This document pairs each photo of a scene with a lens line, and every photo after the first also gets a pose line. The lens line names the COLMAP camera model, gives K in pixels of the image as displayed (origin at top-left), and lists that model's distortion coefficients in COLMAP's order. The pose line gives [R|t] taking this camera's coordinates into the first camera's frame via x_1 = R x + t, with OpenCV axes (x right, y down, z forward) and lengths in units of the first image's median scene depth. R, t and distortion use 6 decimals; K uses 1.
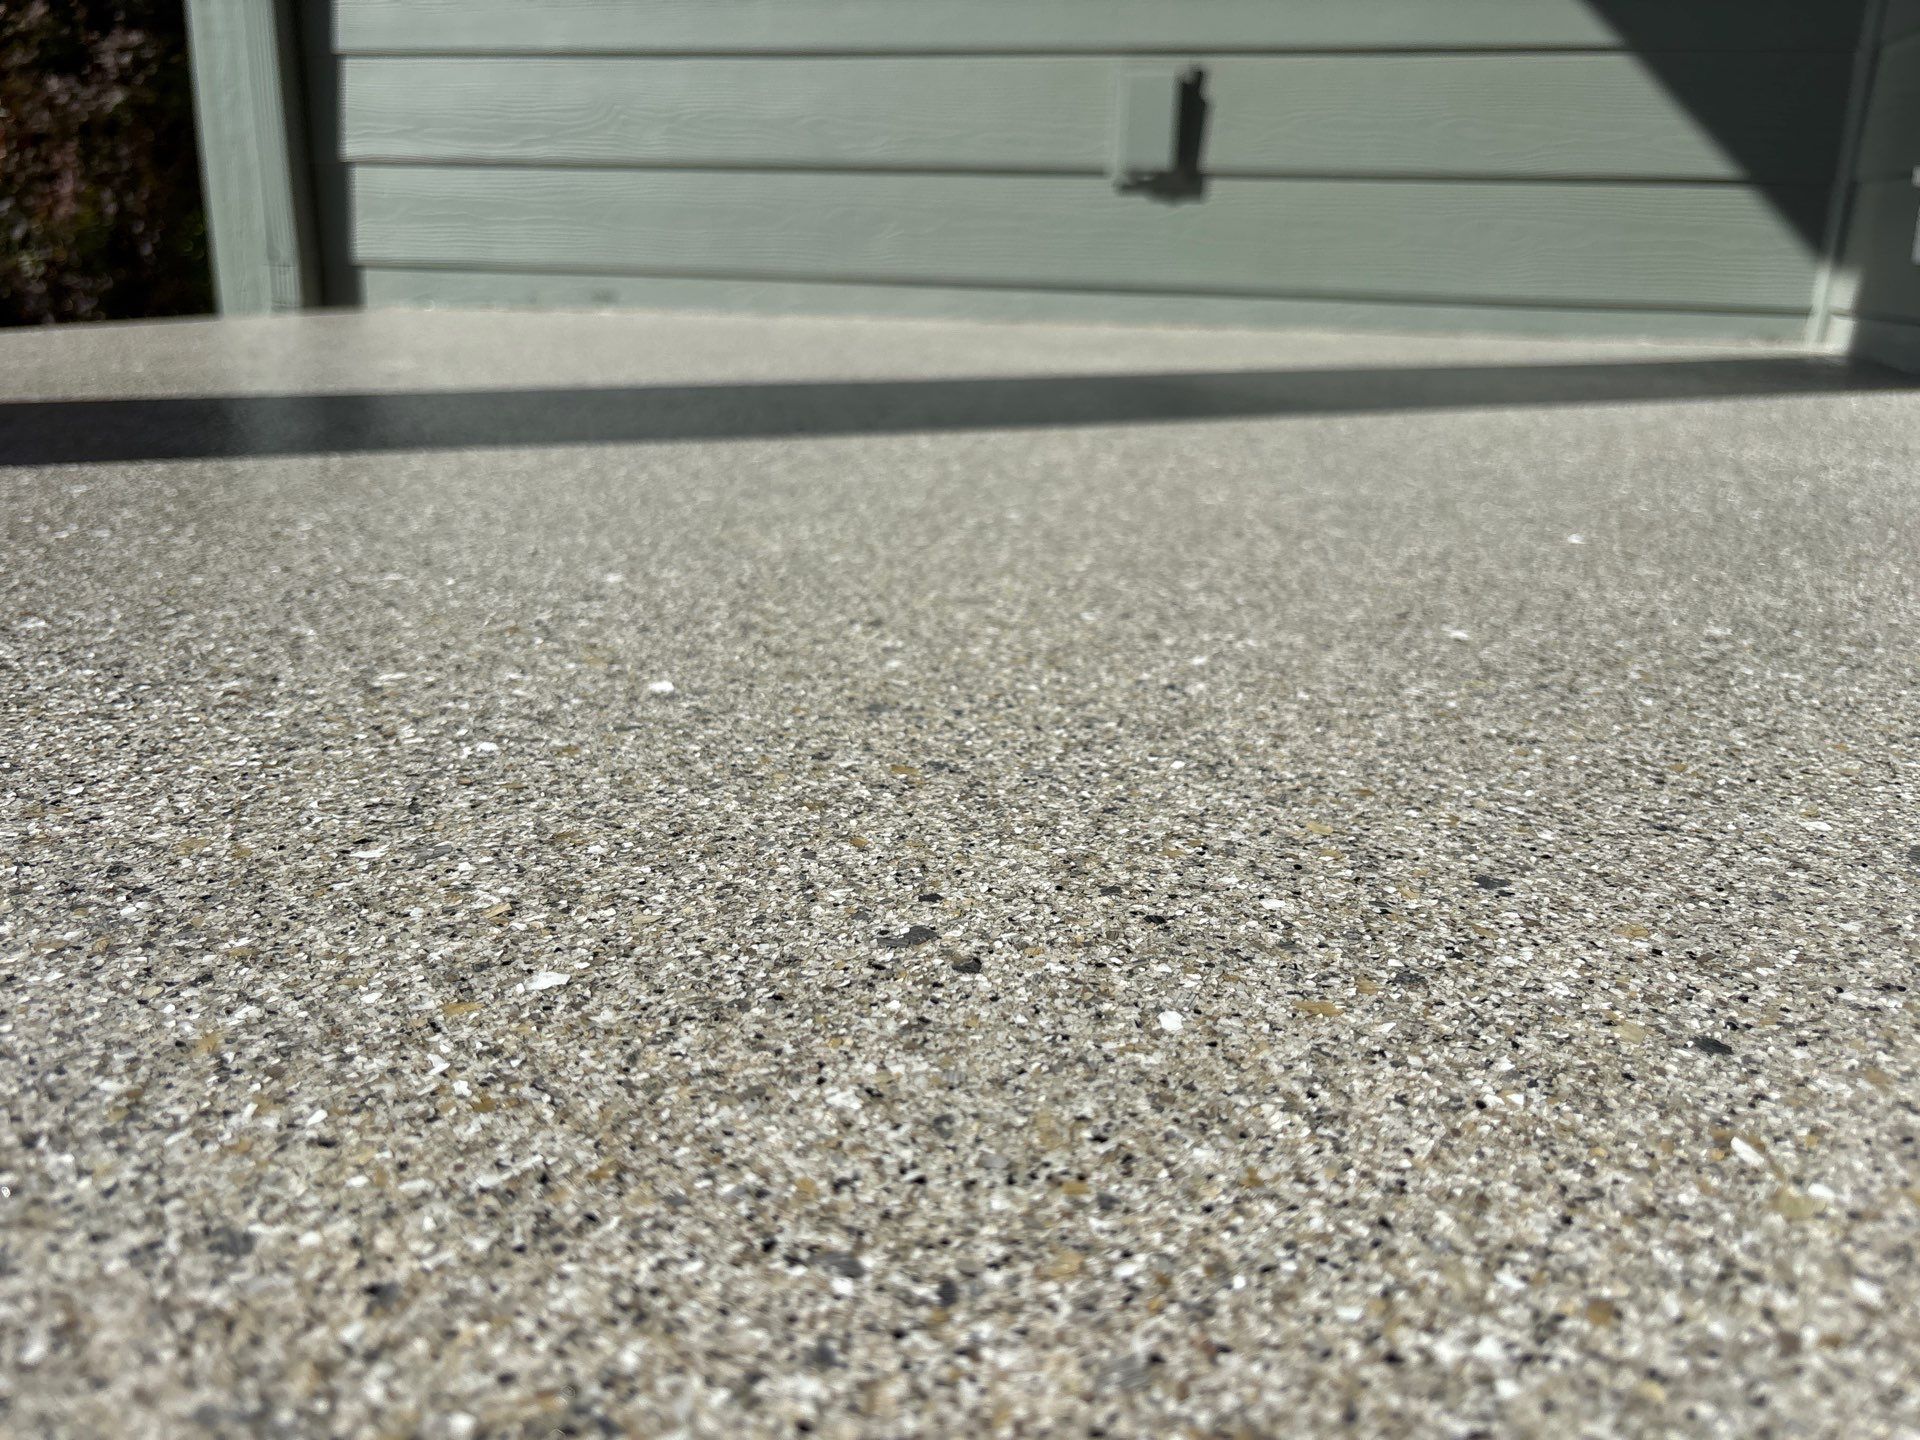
lens RADIAL K [[1508.8, 0, 957.5], [0, 1508.8, 627.9], [0, 0, 1]] dist [0.008285, -0.036160]
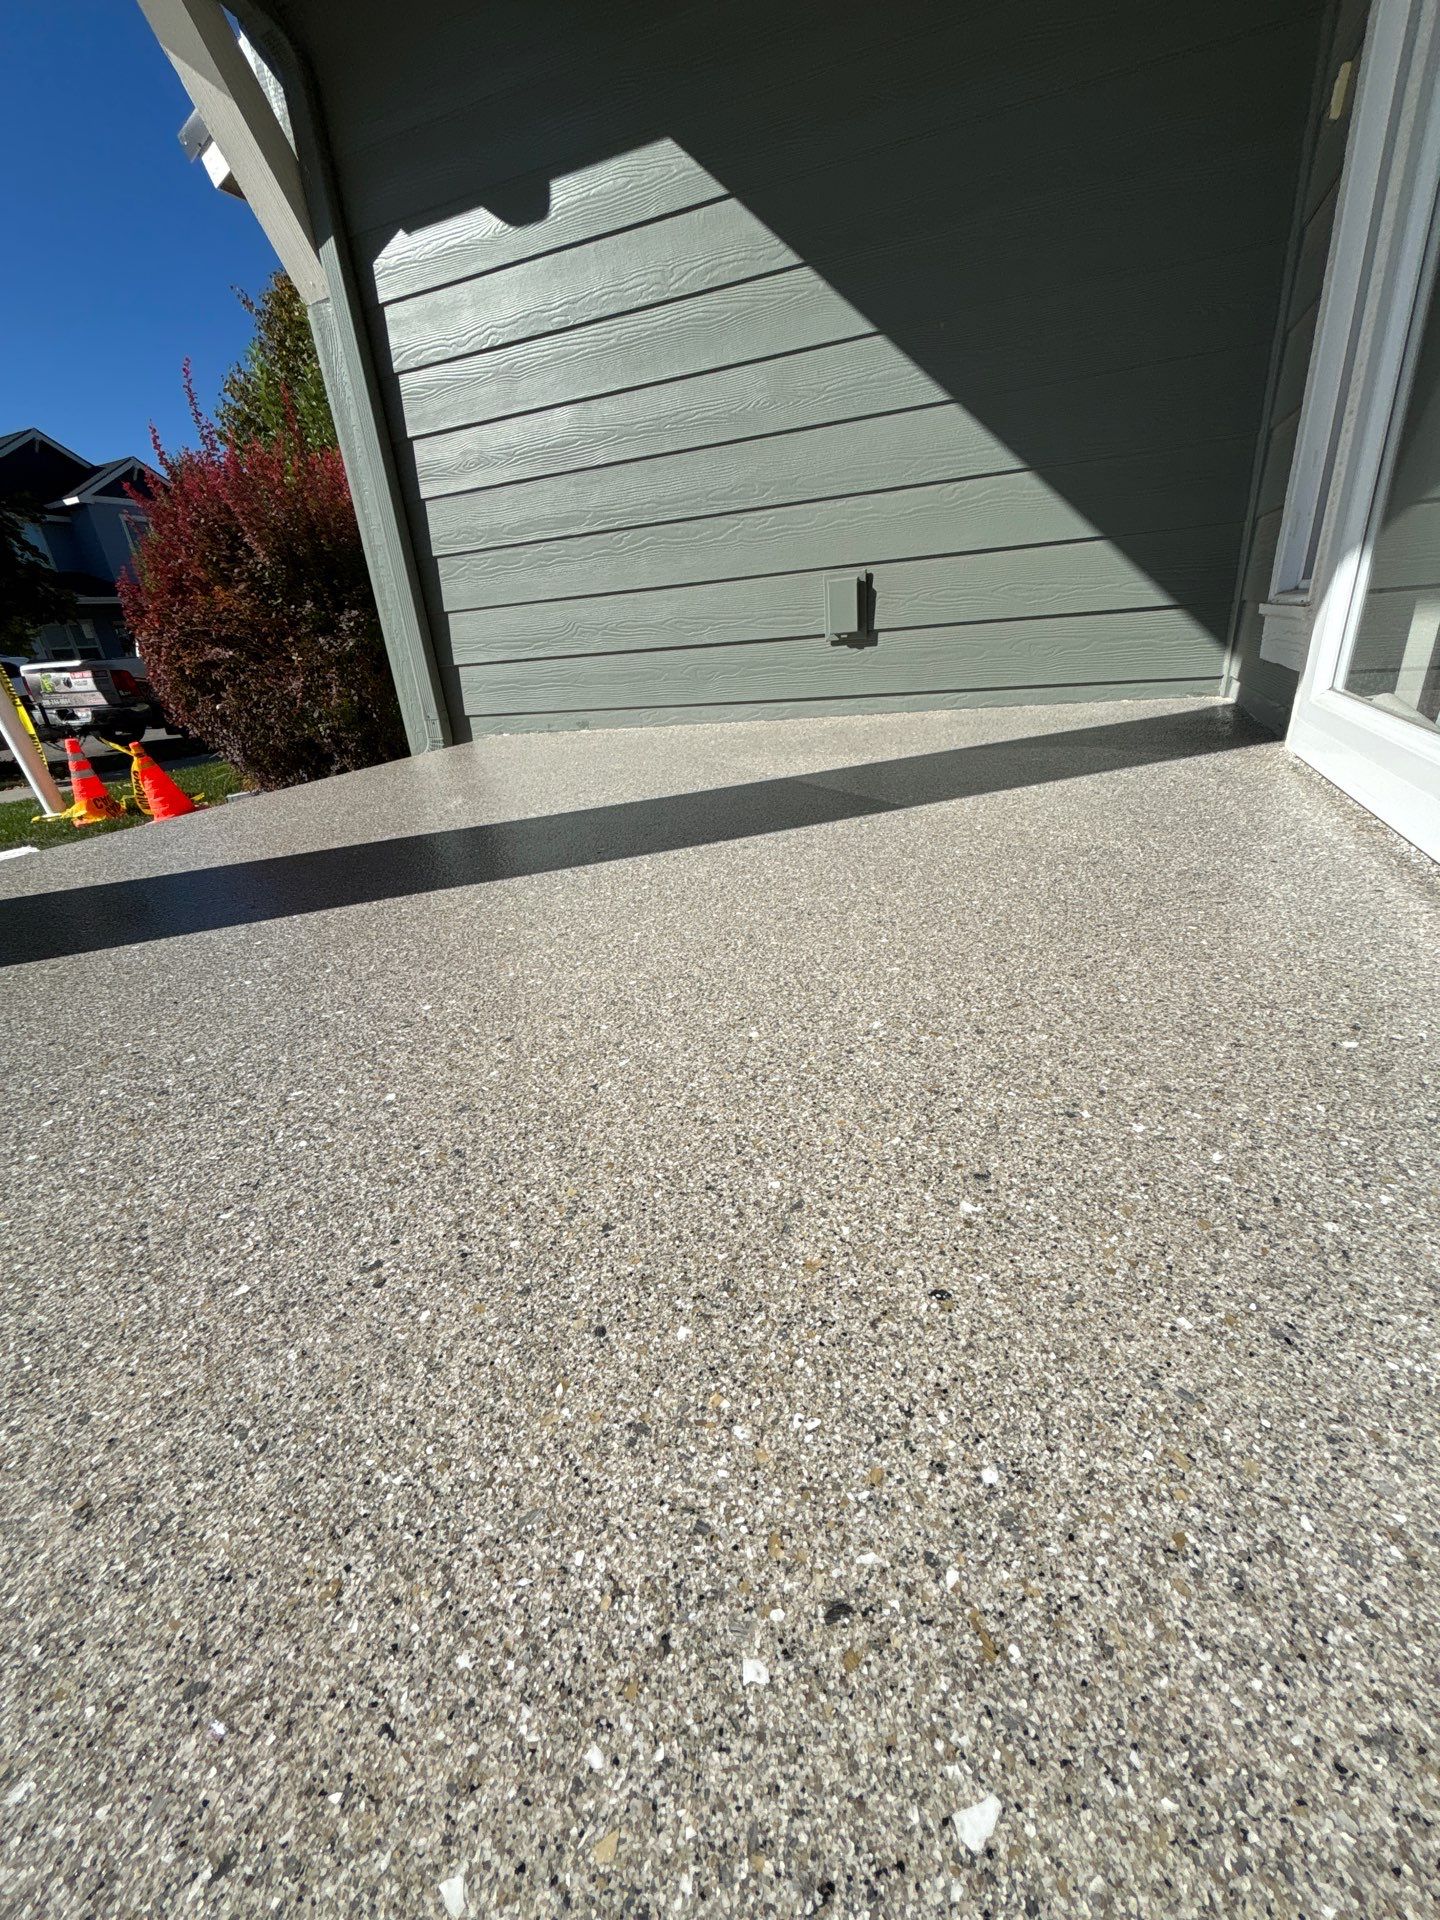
lens RADIAL K [[815.7, 0, 725.0], [0, 815.7, 900.6], [0, 0, 1]] dist [-0.013269, -0.000475]
pose [[0.983879, -0.073074, -0.163228, 0.919418], [0.087153, 0.992911, 0.080820, -0.536917], [0.156165, -0.093743, 0.983273, -0.303531]]
